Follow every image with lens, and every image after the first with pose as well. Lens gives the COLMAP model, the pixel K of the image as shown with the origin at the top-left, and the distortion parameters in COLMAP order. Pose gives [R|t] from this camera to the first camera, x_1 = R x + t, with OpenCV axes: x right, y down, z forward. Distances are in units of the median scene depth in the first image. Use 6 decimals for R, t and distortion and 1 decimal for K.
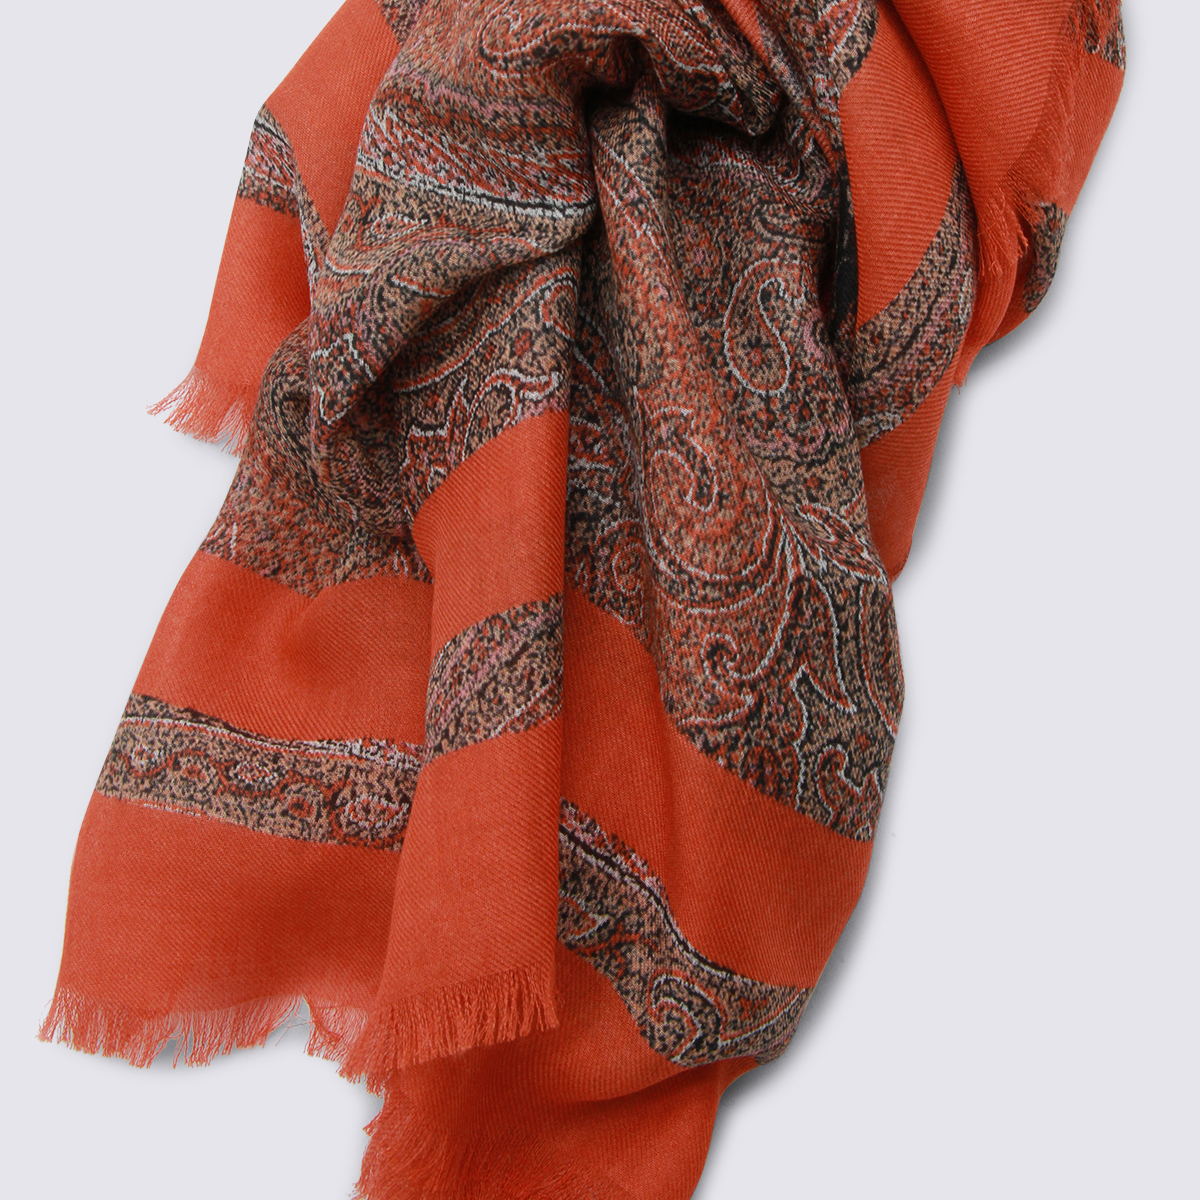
lens RADIAL K [[2935.9, 0, 600.0], [0, 2935.9, 600.0], [0, 0, 1]] dist [-0.097855, 0.492944]
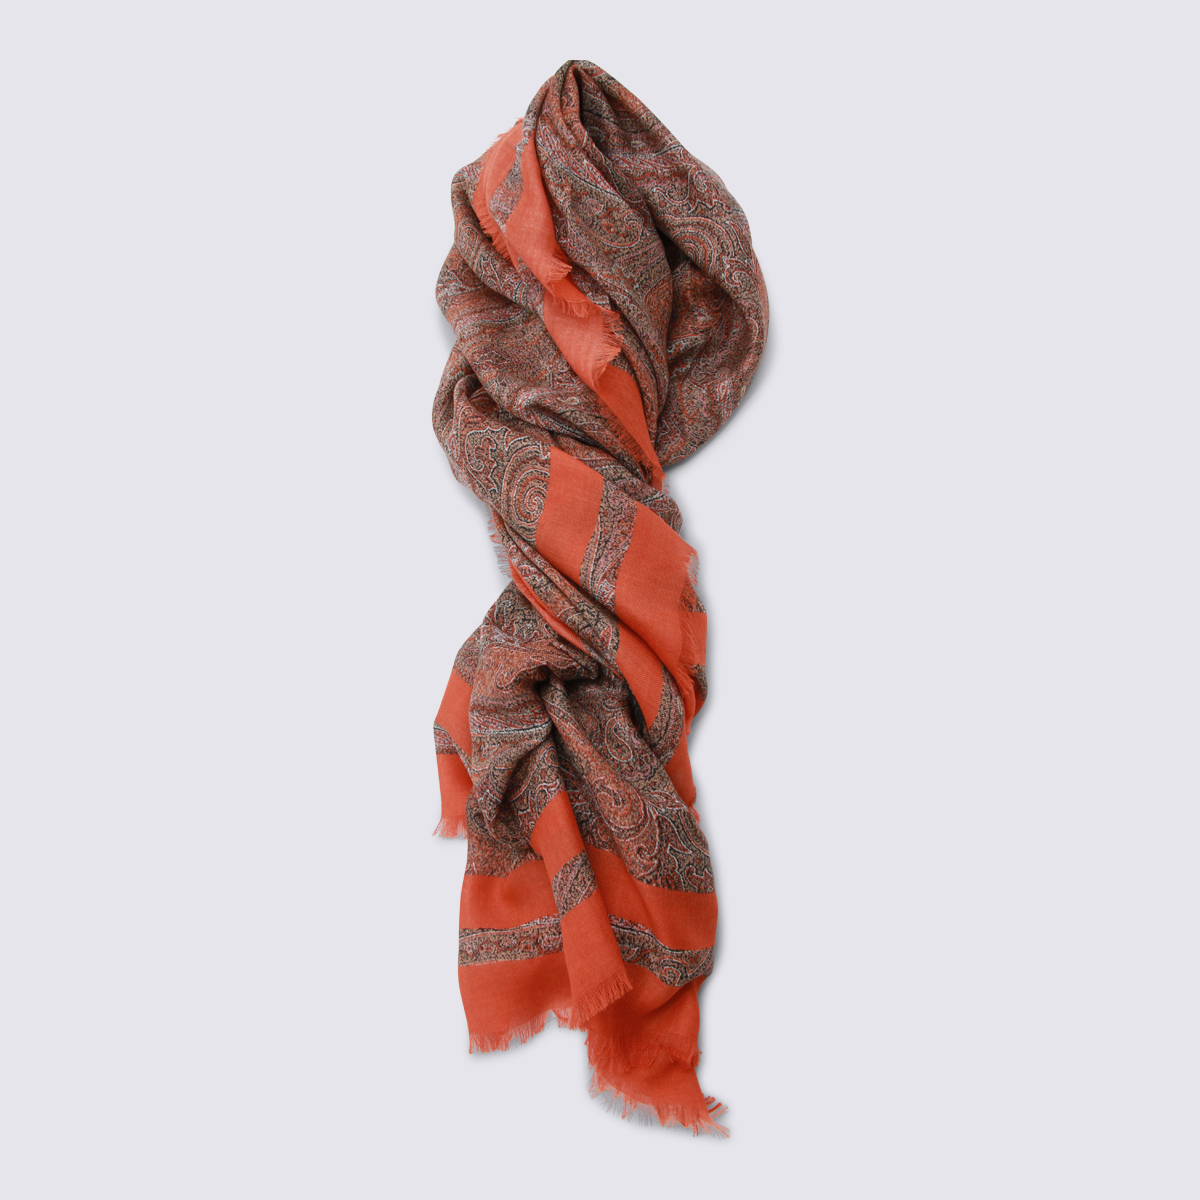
lens RADIAL K [[1289.5, 0, 600.0], [0, 1289.5, 600.0], [0, 0, 1]] dist [-0.202068, 0.015728]
pose [[0.938972, -0.342856, 0.027962, 0.050532], [0.342660, 0.925081, -0.163736, -0.017773], [0.030270, 0.163325, 0.986108, -0.302909]]
